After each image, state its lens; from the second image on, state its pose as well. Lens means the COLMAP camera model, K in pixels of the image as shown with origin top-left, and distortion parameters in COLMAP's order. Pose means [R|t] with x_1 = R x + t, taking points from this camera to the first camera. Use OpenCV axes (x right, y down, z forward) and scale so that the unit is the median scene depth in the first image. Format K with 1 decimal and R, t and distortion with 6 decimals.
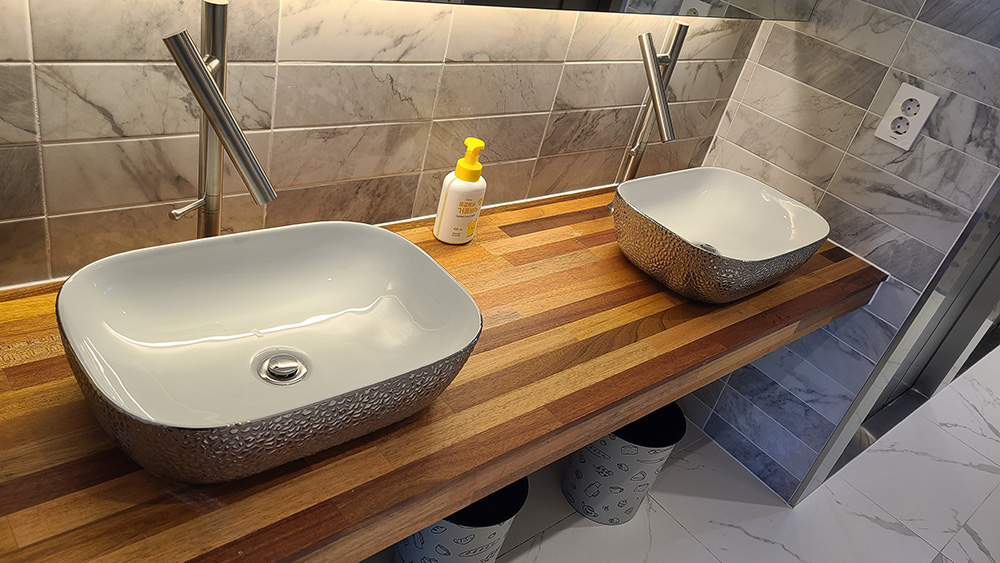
lens RADIAL K [[752.4, 0, 498.1], [0, 752.4, 282.2], [0, 0, 1]] dist [0.068422, -0.042065]
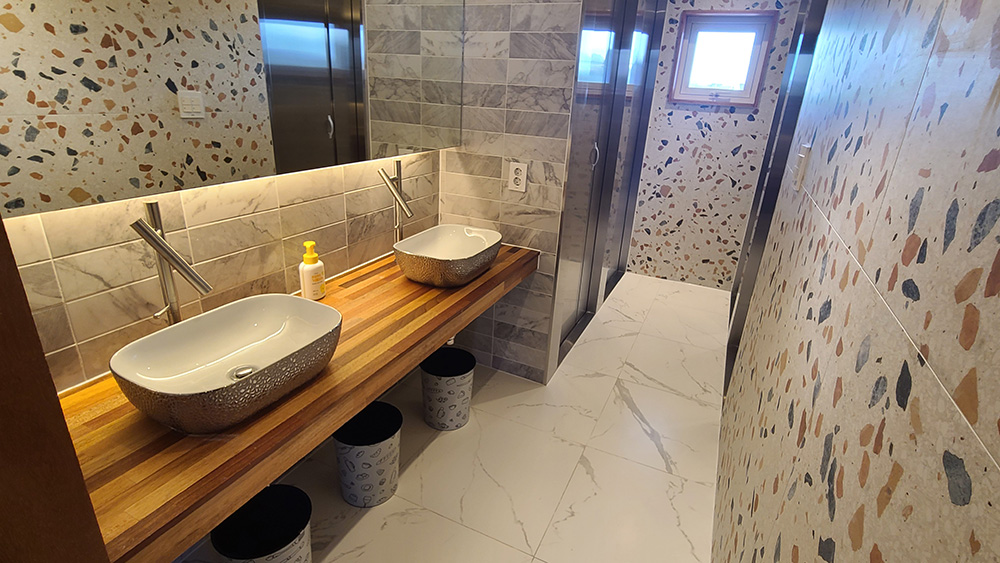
lens RADIAL K [[499.7, 0, 497.0], [0, 499.7, 280.3], [0, 0, 1]] dist [0.004340, 0.000056]
pose [[0.900494, -0.316325, 0.298411, -0.010073], [0.350832, 0.933915, -0.068702, 0.132970], [-0.256958, 0.166558, 0.951961, -0.251934]]
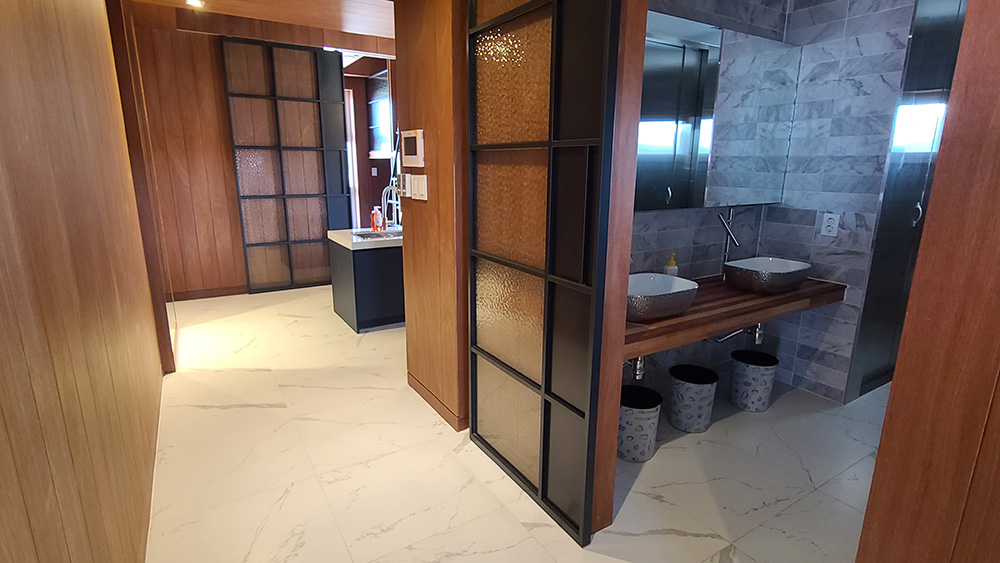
lens RADIAL K [[491.1, 0, 503.0], [0, 491.1, 279.1], [0, 0, 1]] dist [-0.004499, -0.000823]
pose [[0.963435, -0.184684, -0.194124, -0.287675], [0.107772, 0.930417, -0.350300, 0.476726], [0.245311, 0.316570, 0.916300, -0.846587]]
